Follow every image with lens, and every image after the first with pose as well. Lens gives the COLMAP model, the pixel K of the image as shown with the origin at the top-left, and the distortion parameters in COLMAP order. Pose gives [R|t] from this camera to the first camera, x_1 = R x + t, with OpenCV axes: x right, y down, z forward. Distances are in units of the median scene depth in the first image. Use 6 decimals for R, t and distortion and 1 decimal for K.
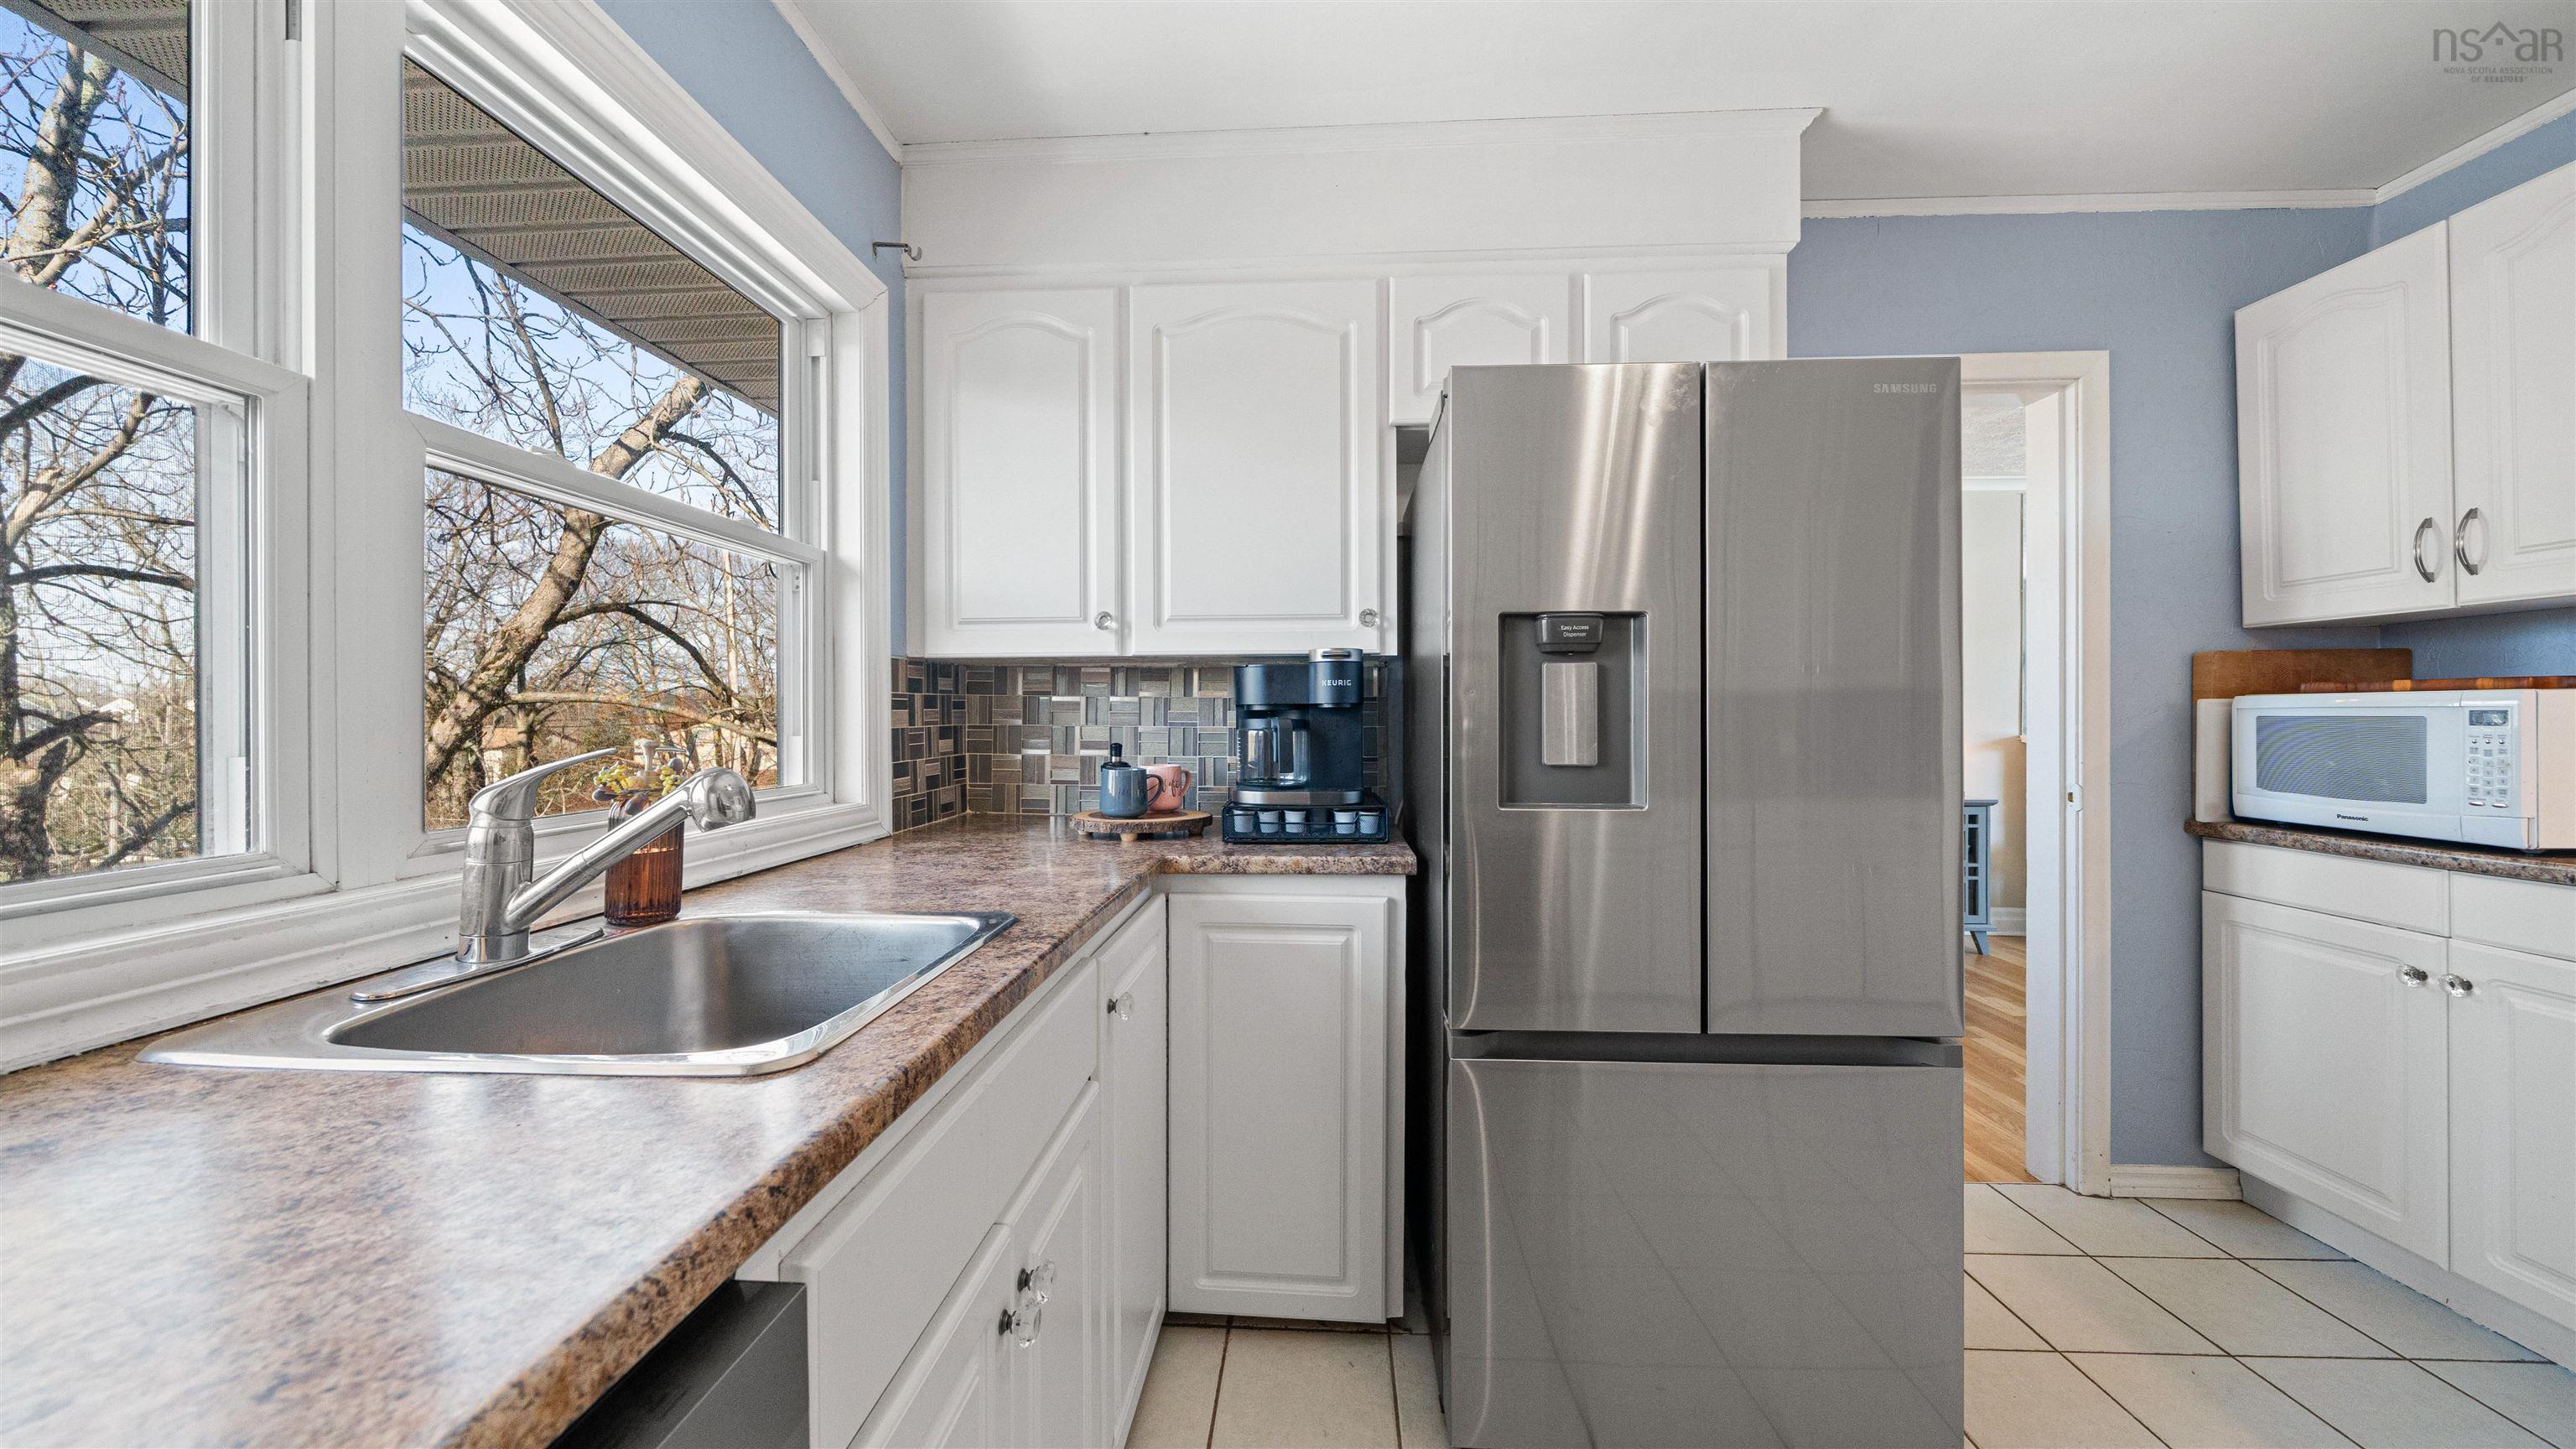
lens RADIAL K [[883.6, 0, 1286.0], [0, 883.6, 714.5], [0, 0, 1]] dist [-0.007166, 0.000177]
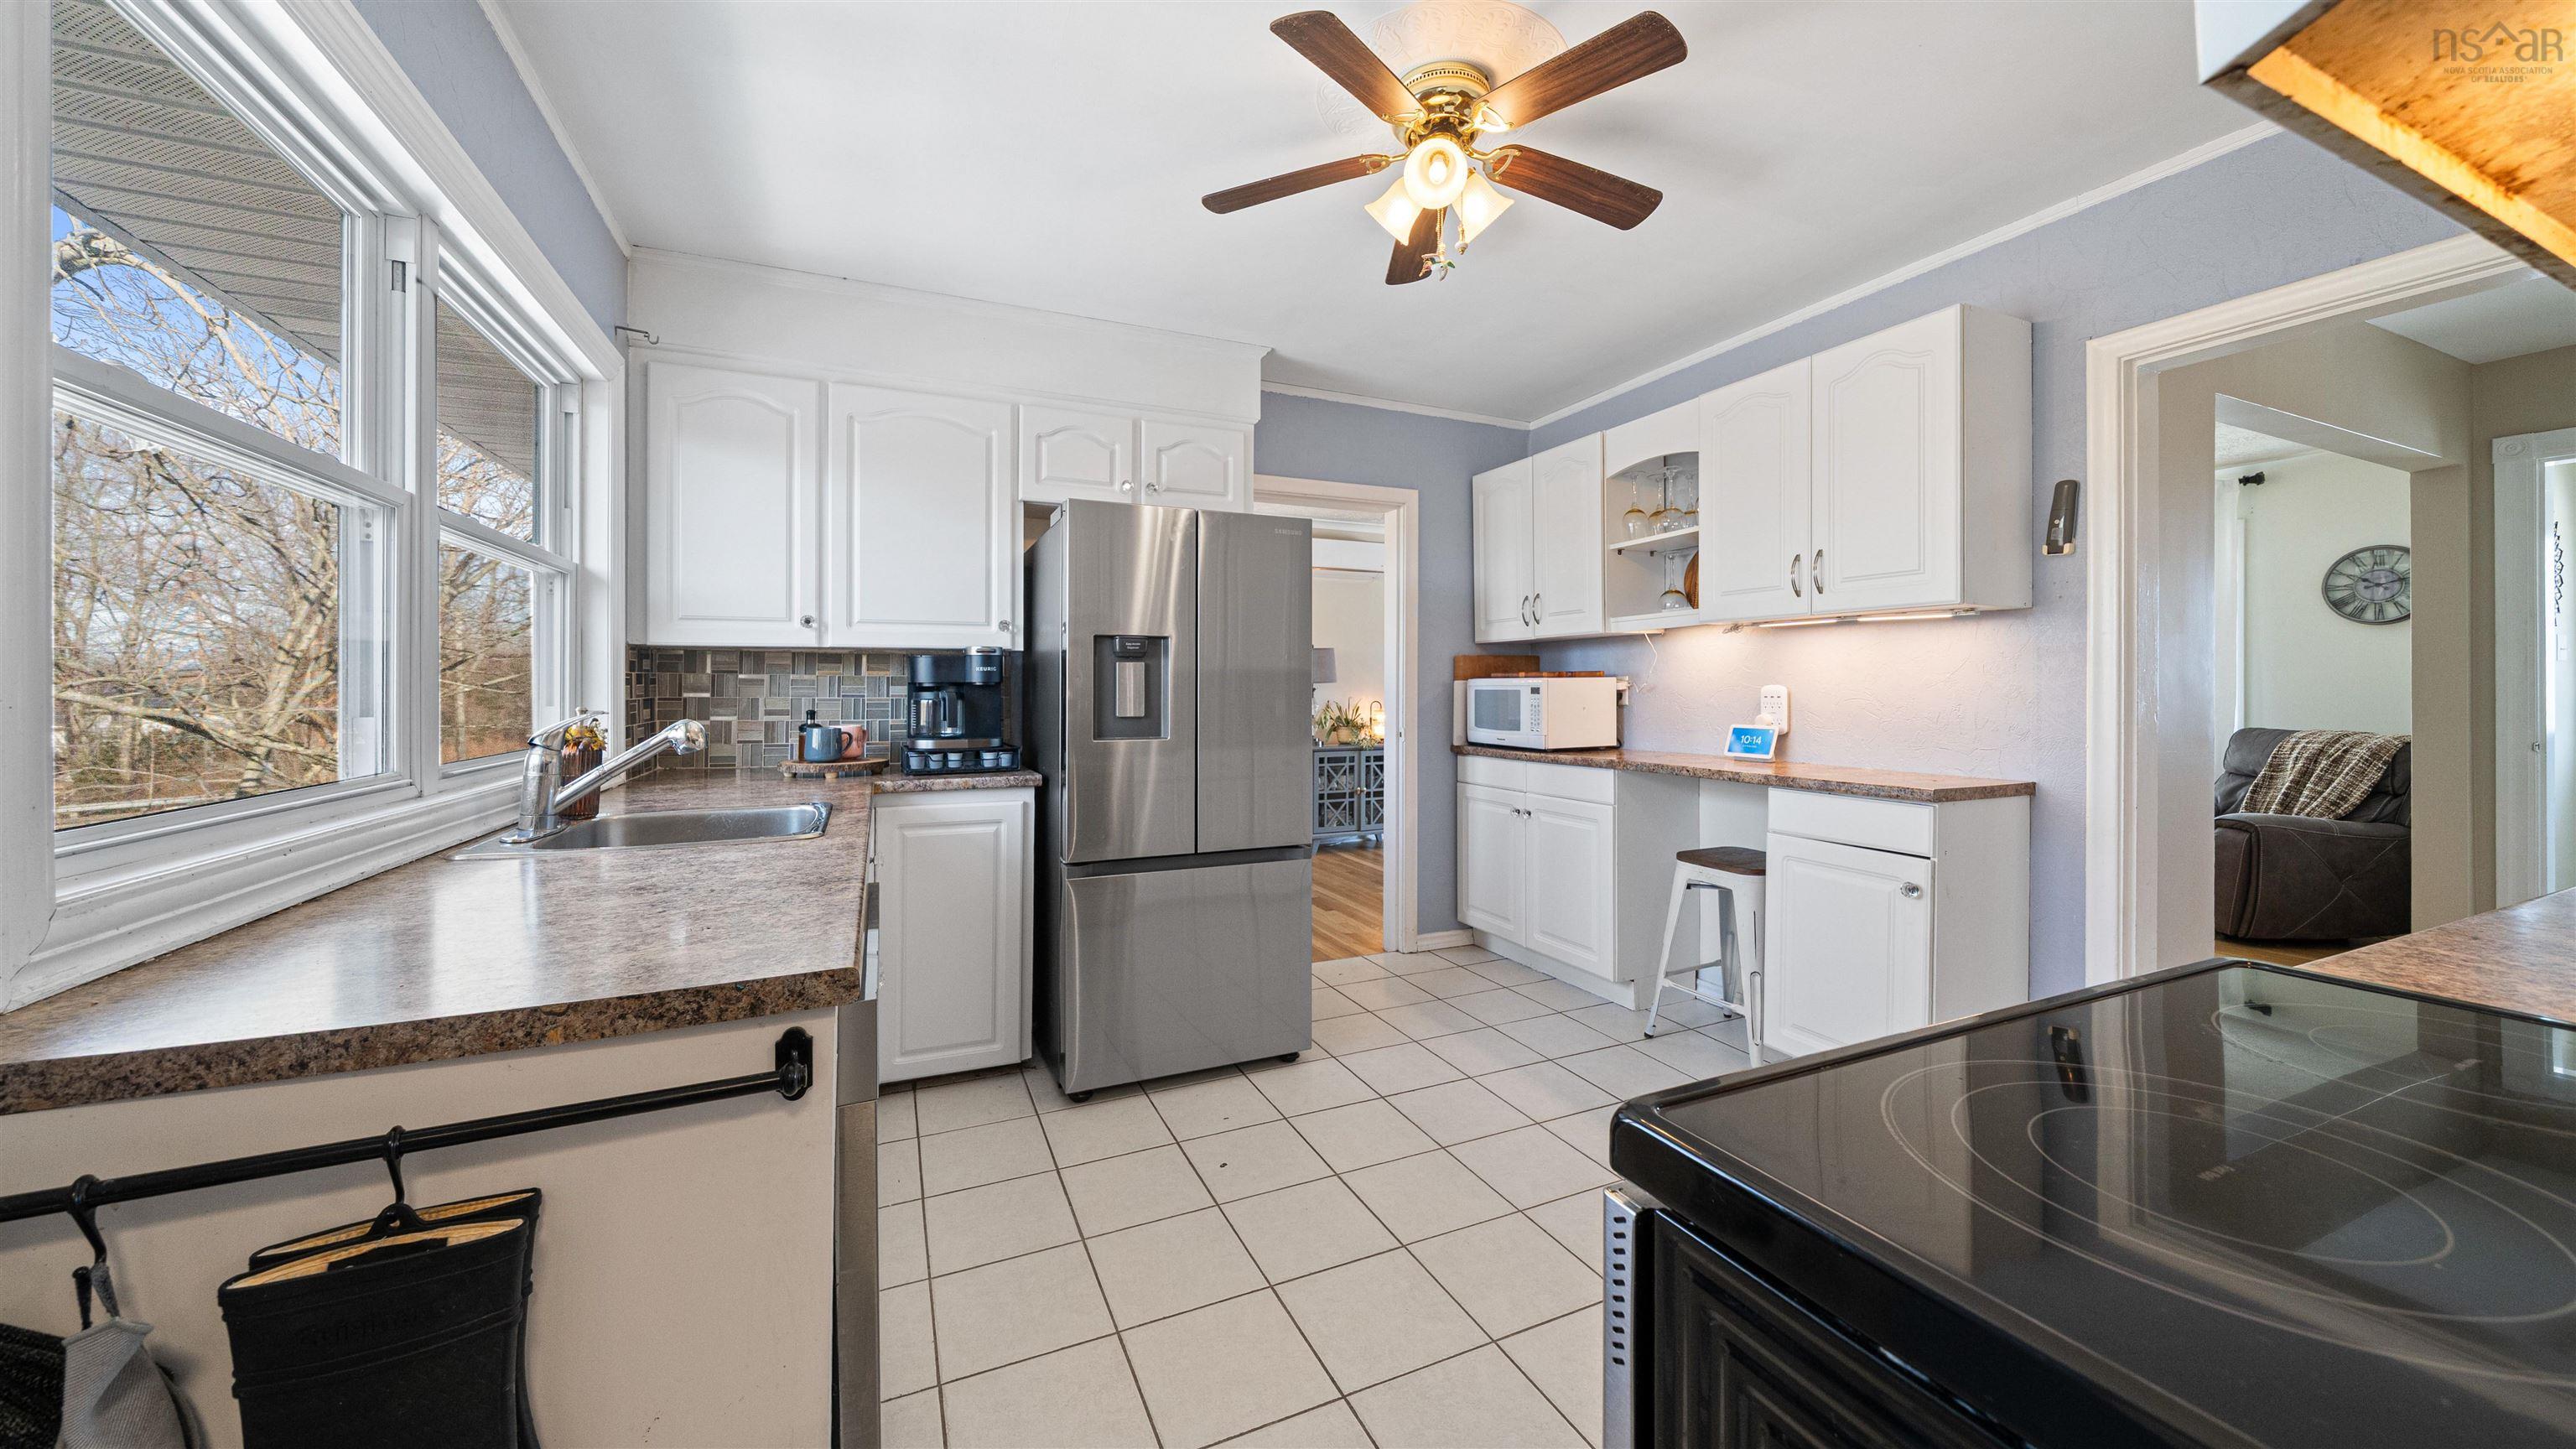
lens RADIAL K [[901.6, 0, 1283.4], [0, 901.6, 673.3], [0, 0, 1]] dist [-0.000895, -0.000022]
pose [[0.890802, 0.007611, 0.454328, -0.185129], [-0.001507, 0.999904, -0.013797, -0.006523], [-0.454389, 0.011606, 0.890728, -0.609777]]
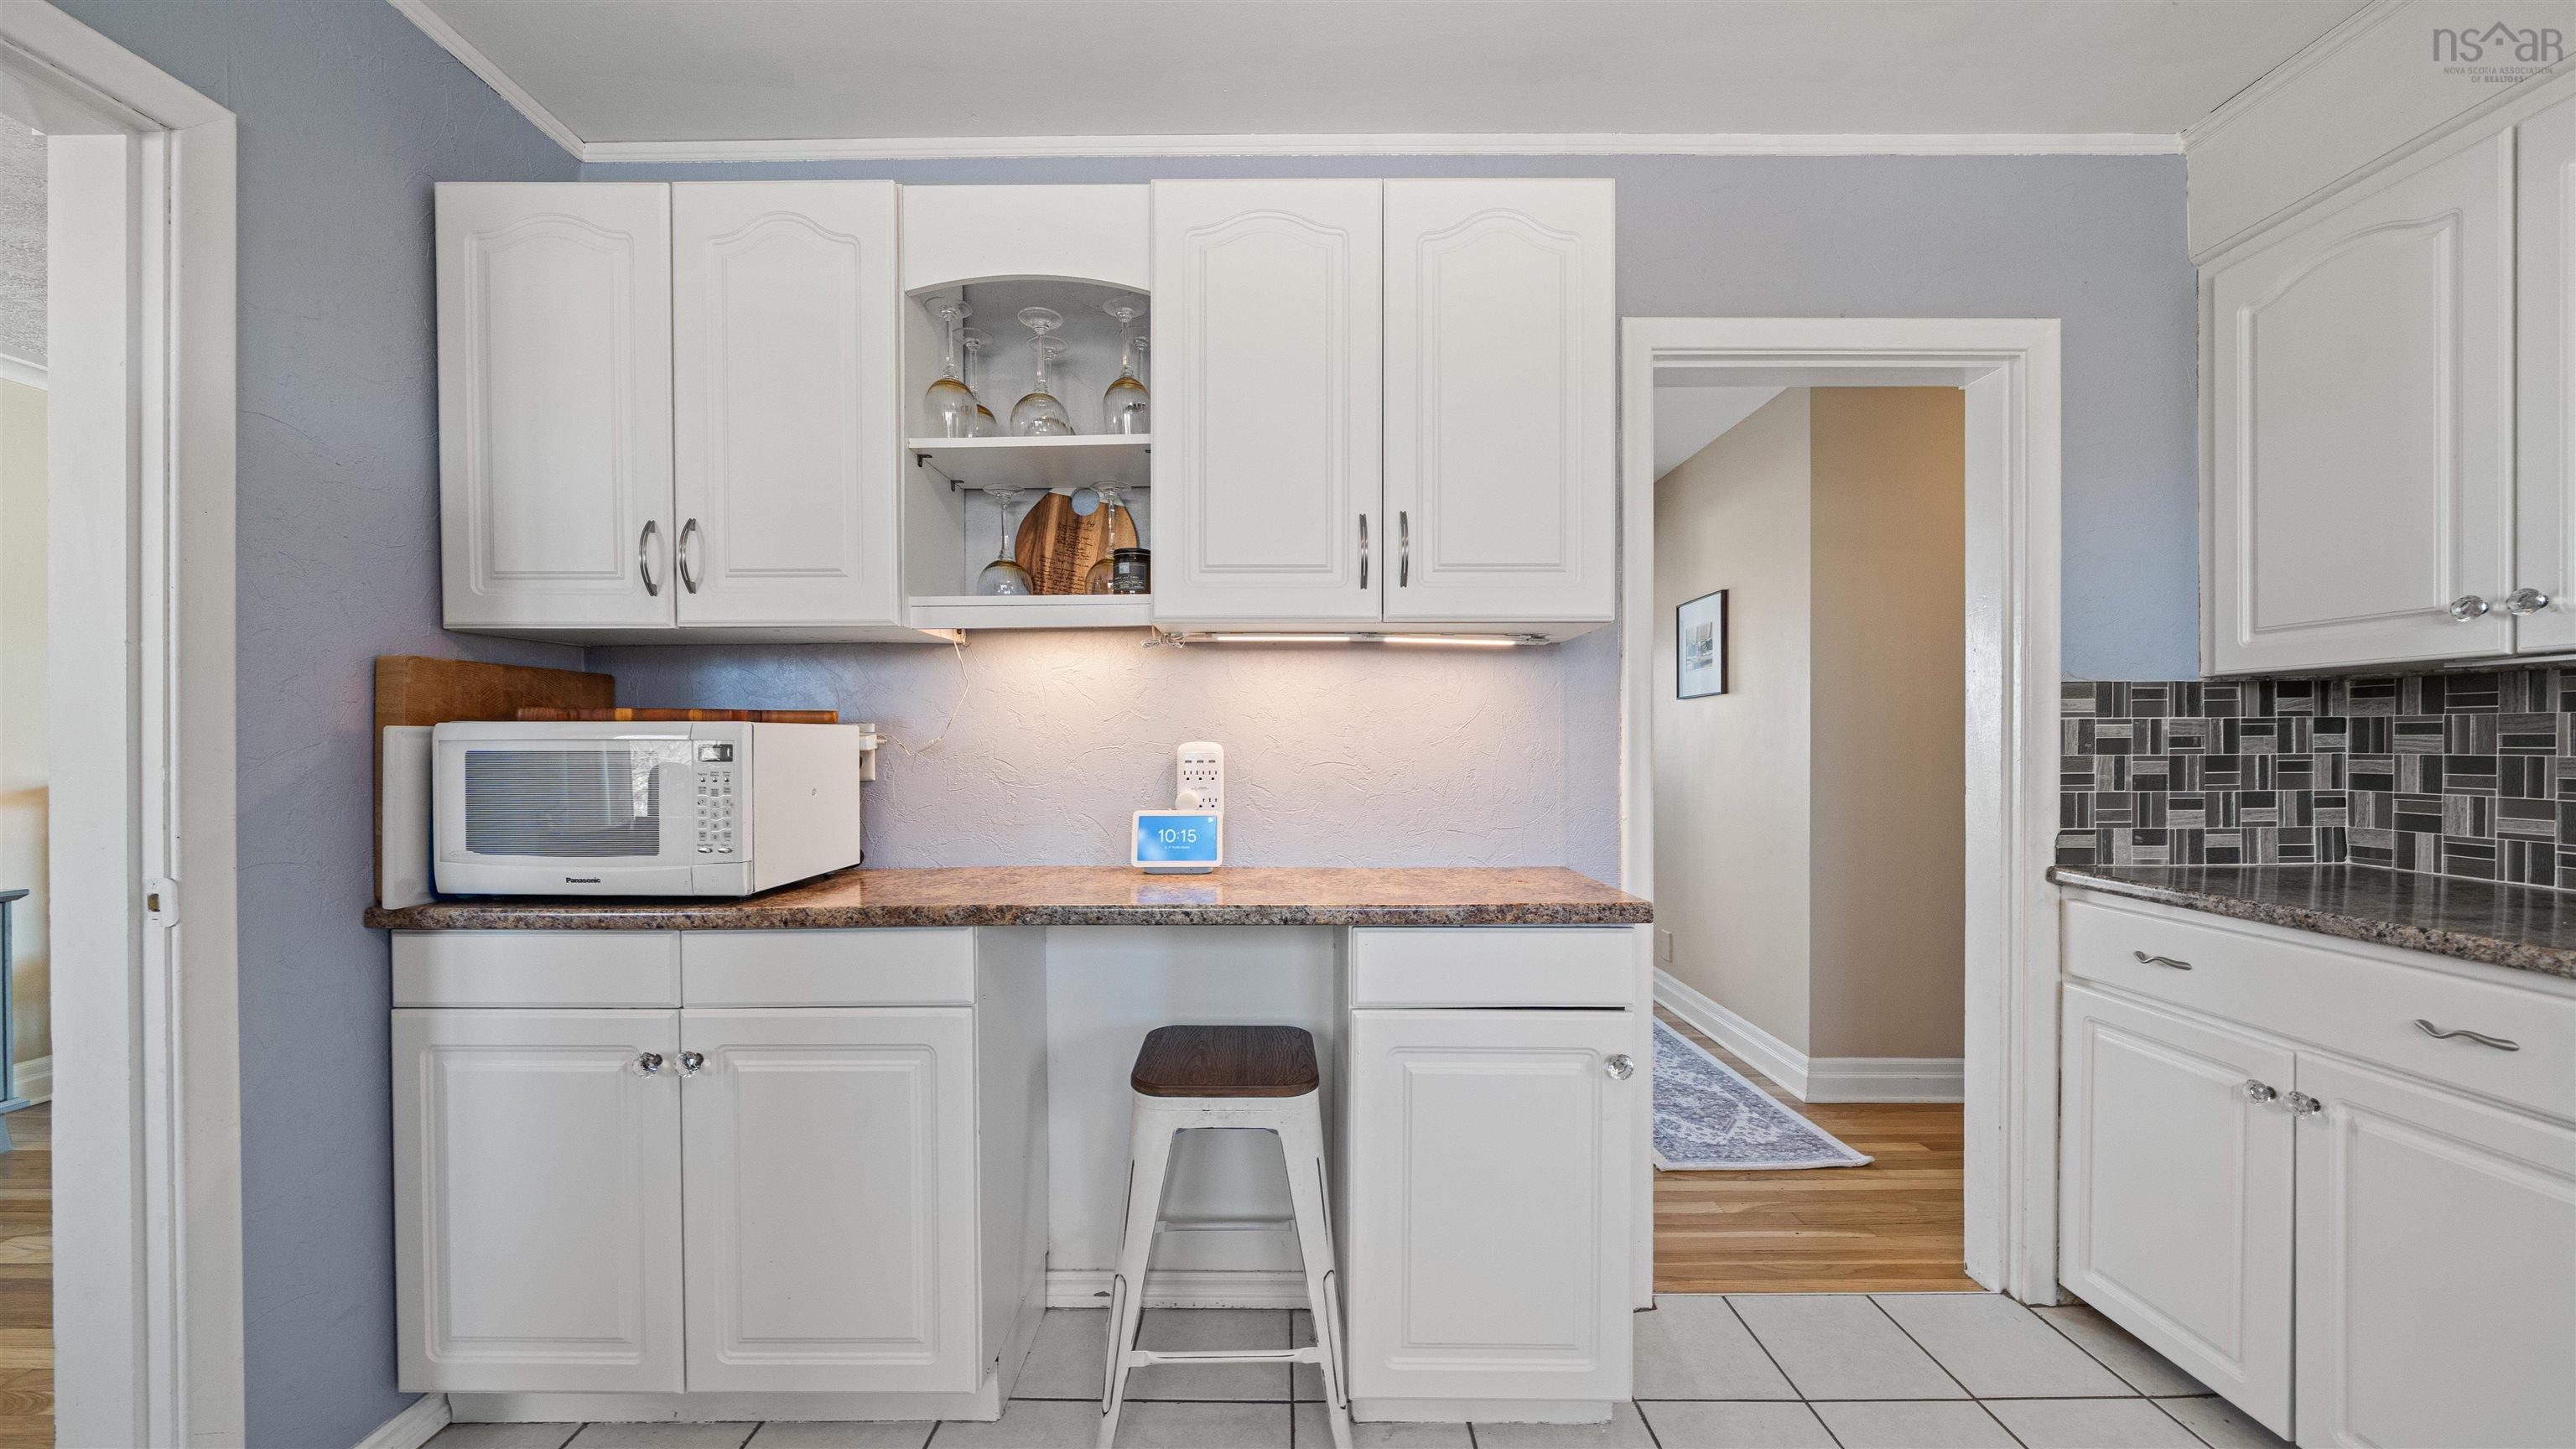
lens RADIAL K [[895.5, 0, 1275.7], [0, 895.5, 750.8], [0, 0, 1]] dist [-0.003453, -0.000071]
pose [[-0.045548, -0.004782, 0.998951, 0.360178], [-0.001734, 0.999987, 0.004708, -0.002998], [-0.998961, -0.001518, -0.045556, 0.384605]]
